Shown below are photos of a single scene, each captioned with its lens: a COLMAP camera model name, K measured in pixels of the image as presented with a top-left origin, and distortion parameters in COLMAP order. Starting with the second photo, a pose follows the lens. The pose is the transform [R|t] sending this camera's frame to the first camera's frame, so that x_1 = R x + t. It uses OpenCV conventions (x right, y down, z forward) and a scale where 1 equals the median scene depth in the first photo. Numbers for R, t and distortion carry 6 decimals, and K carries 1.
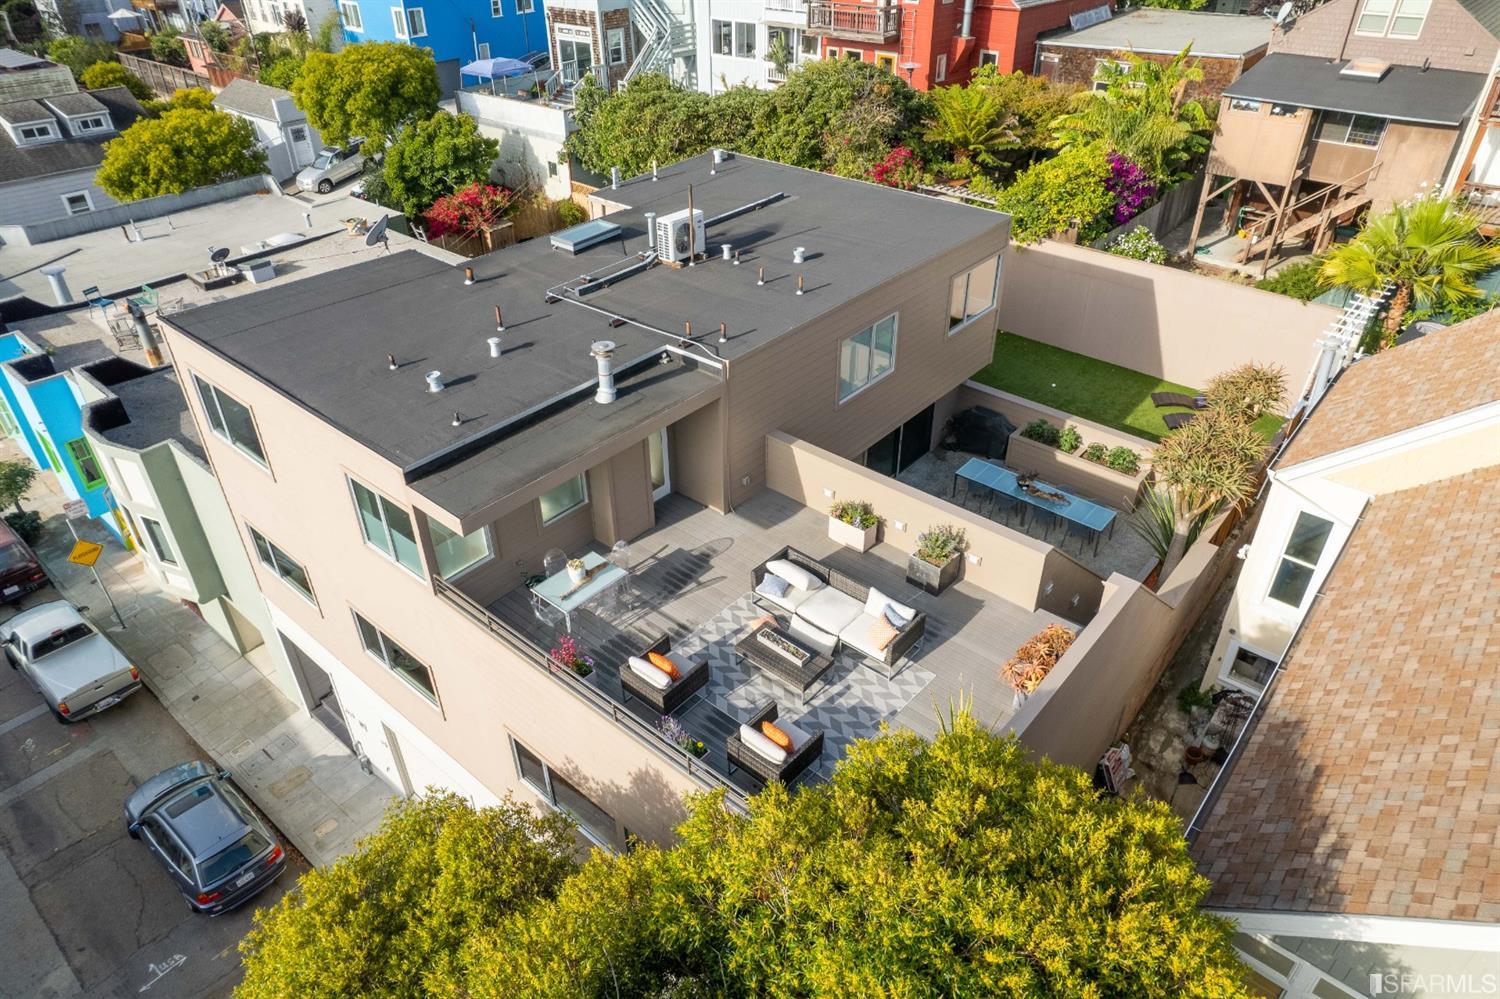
lens RADIAL K [[960.5, 0, 748.4], [0, 960.5, 496.0], [0, 0, 1]] dist [-0.075805, 0.067232]
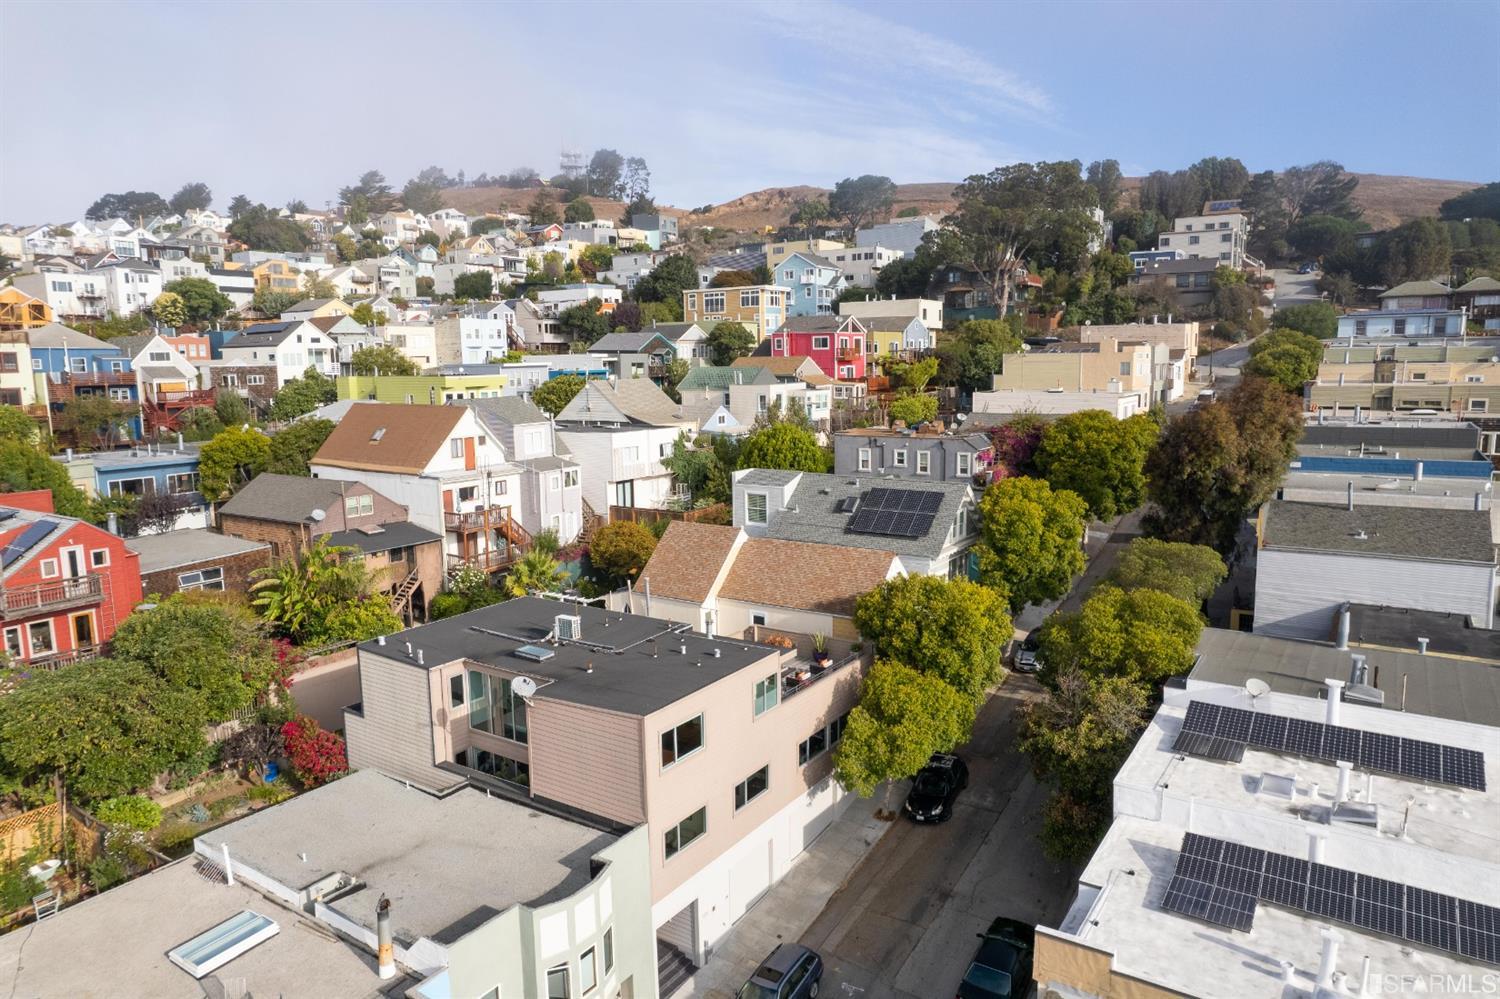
lens RADIAL K [[960.5, 0, 748.4], [0, 960.5, 496.0], [0, 0, 1]] dist [-0.075805, 0.067232]
pose [[-0.125688, -0.128823, 0.983670, -0.912462], [0.571579, 0.801022, 0.177936, -0.280369], [-0.810864, 0.584610, -0.027047, 0.262441]]
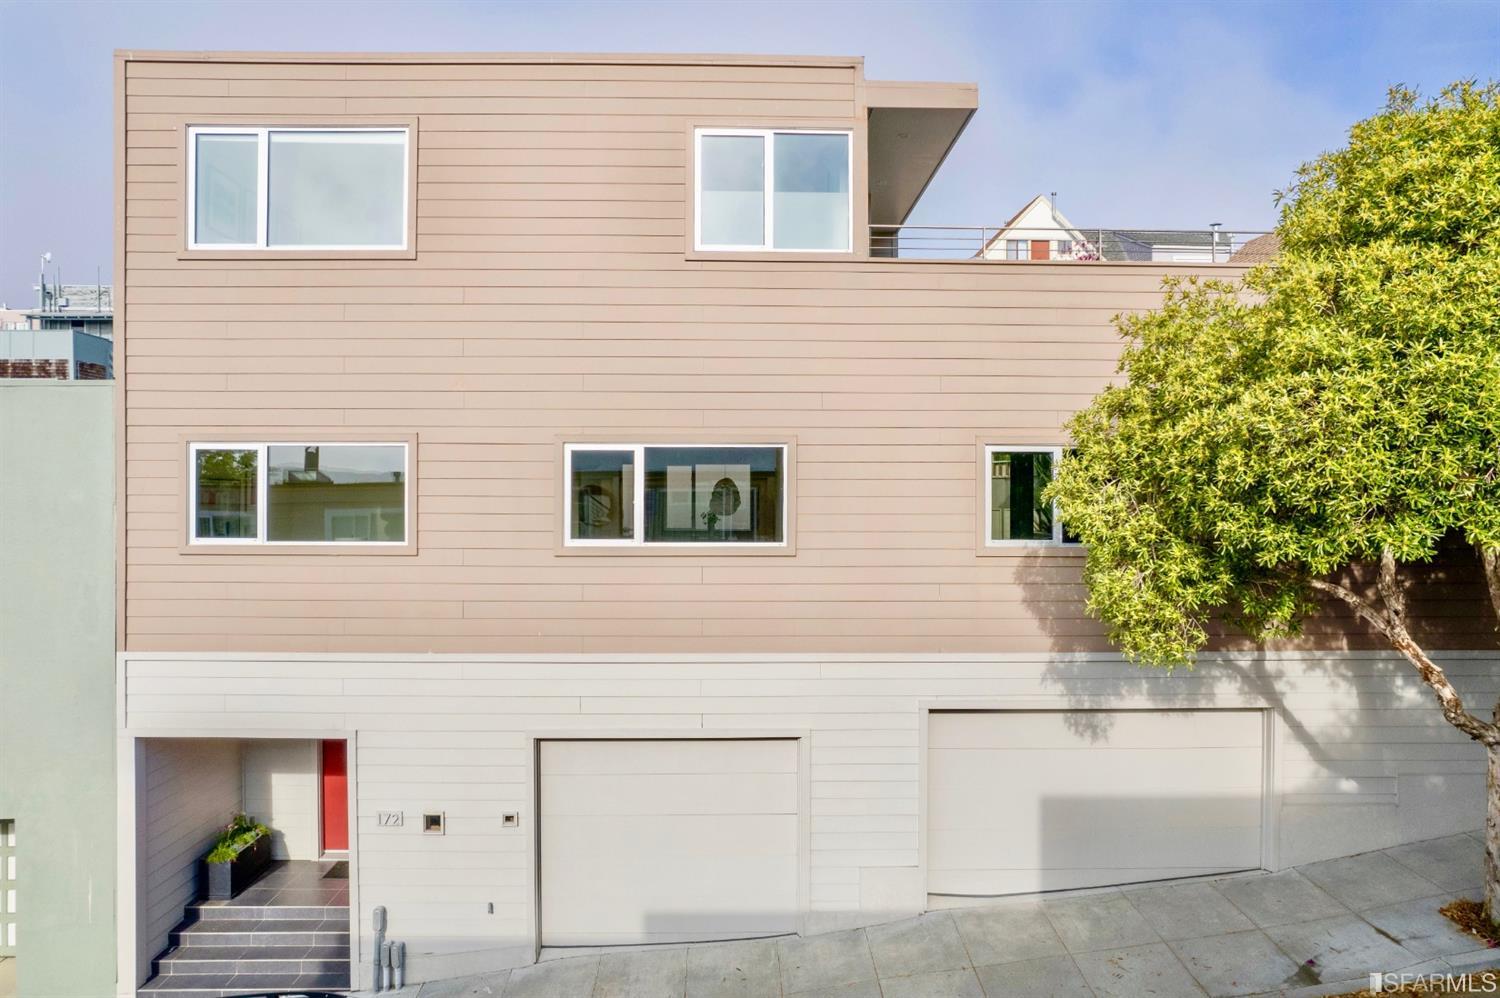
lens RADIAL K [[960.5, 0, 748.4], [0, 960.5, 495.5], [0, 0, 1]] dist [-0.075805, 0.067232]
pose [[0.750050, 0.012954, 0.661255, -0.289566], [0.370700, 0.819765, -0.436539, 0.175013], [-0.547729, 0.572553, 0.610063, 0.228507]]
